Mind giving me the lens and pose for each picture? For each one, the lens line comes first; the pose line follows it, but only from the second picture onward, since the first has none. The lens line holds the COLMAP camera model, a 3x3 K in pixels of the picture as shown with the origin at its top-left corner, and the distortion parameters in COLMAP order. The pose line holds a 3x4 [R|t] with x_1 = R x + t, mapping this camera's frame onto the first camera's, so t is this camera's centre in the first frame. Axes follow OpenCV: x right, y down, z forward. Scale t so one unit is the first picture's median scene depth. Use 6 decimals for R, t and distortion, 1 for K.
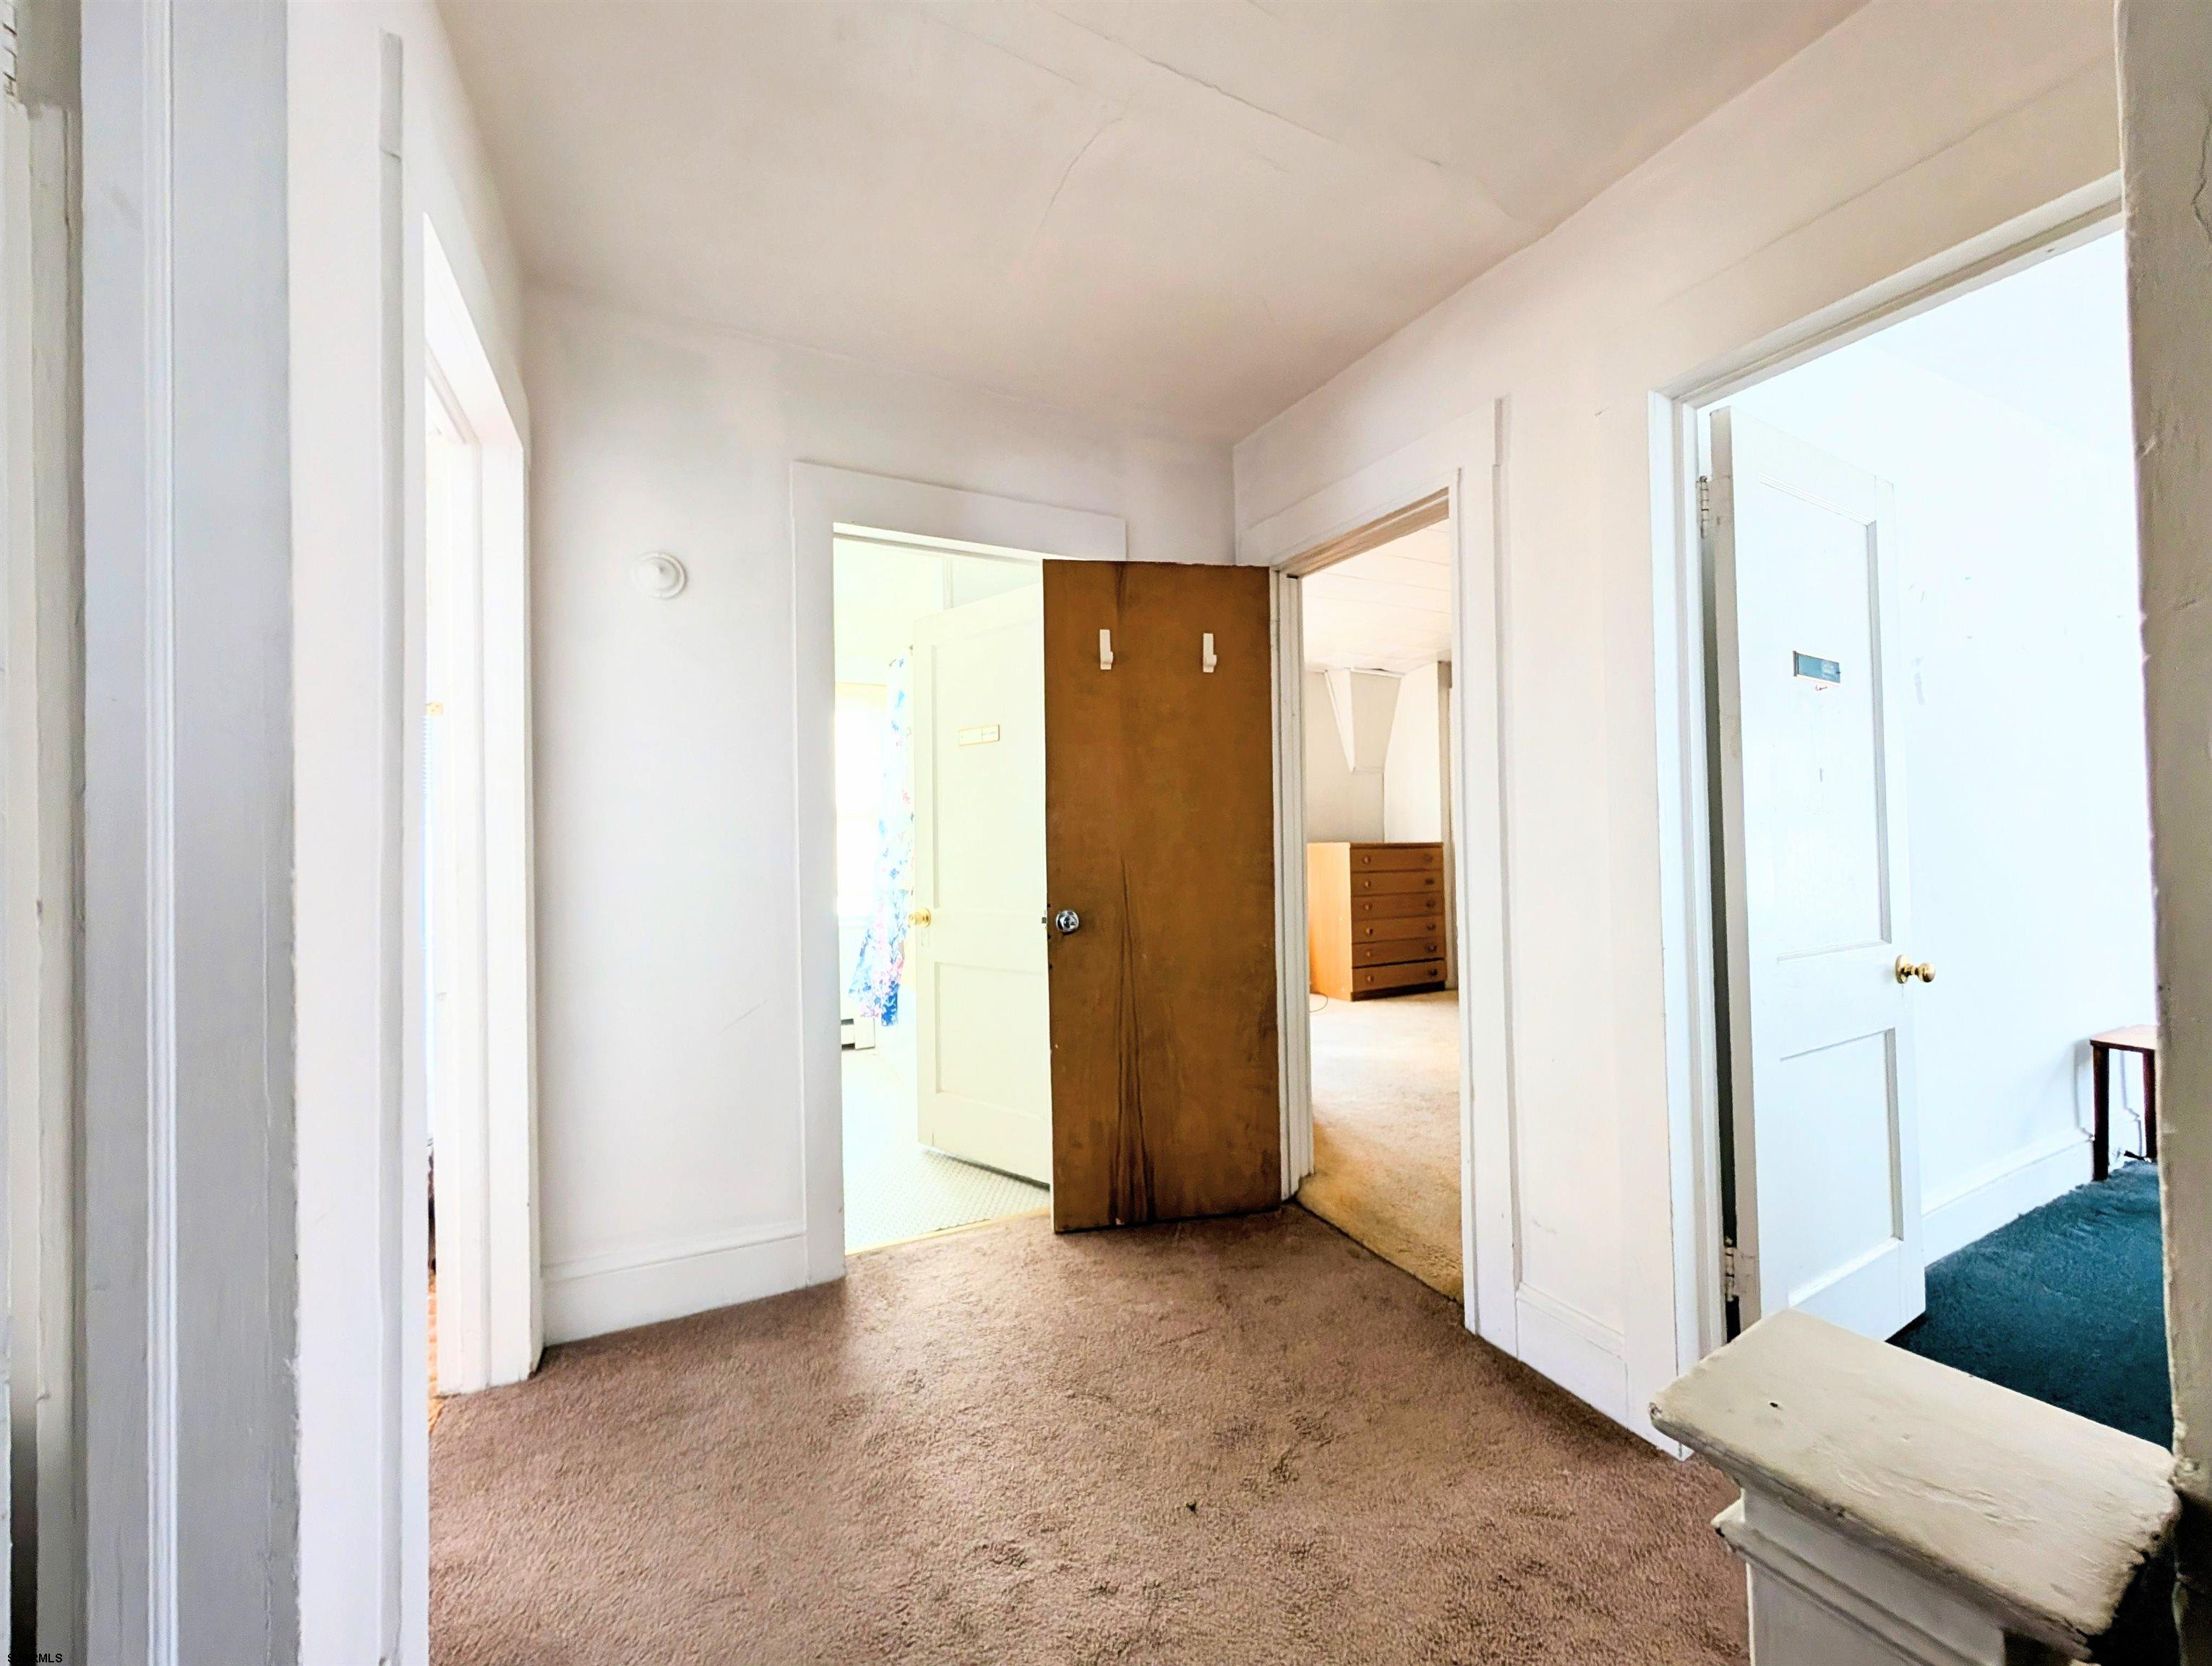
lens RADIAL K [[840.2, 0, 1106.0], [0, 840.2, 833.0], [0, 0, 1]] dist [0.000906, 0.000451]
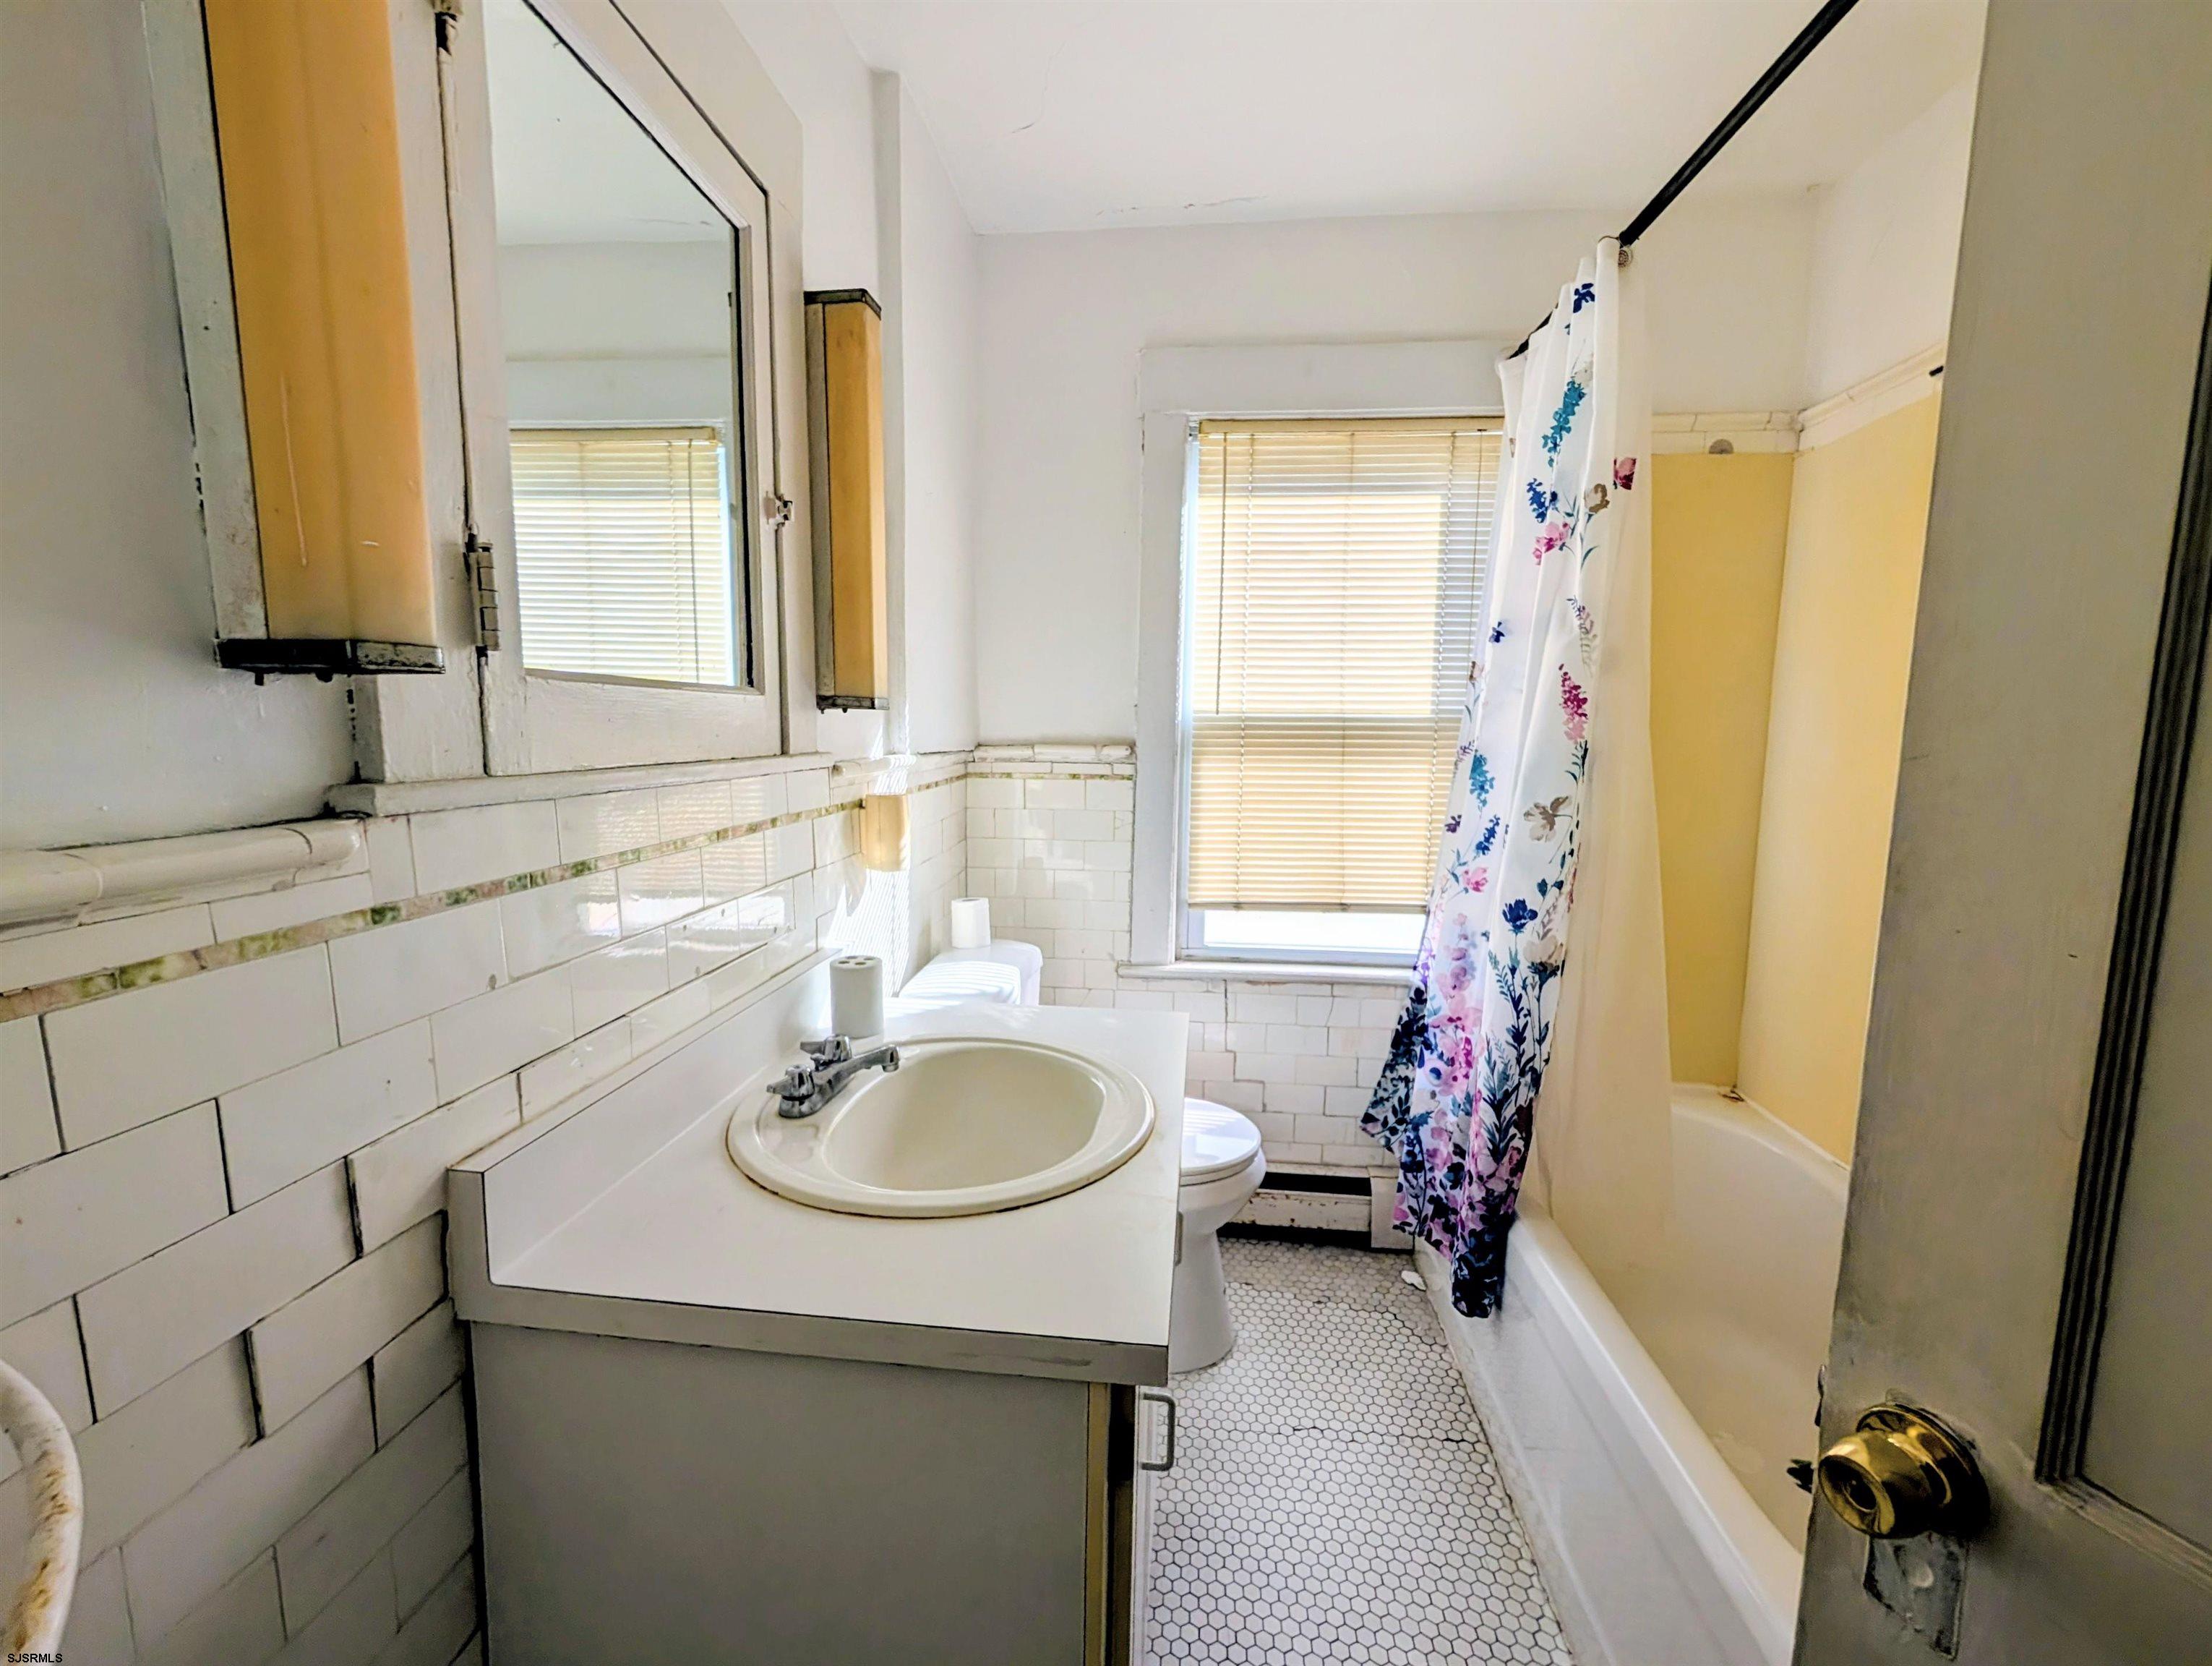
lens RADIAL K [[840.2, 0, 1106.0], [0, 840.2, 833.0], [0, 0, 1]] dist [0.000906, 0.000451]
pose [[0.841906, 0.086674, -0.532618, -0.121348], [-0.016949, 0.990777, 0.134440, -0.018452], [0.539358, -0.104158, 0.835610, 0.347908]]
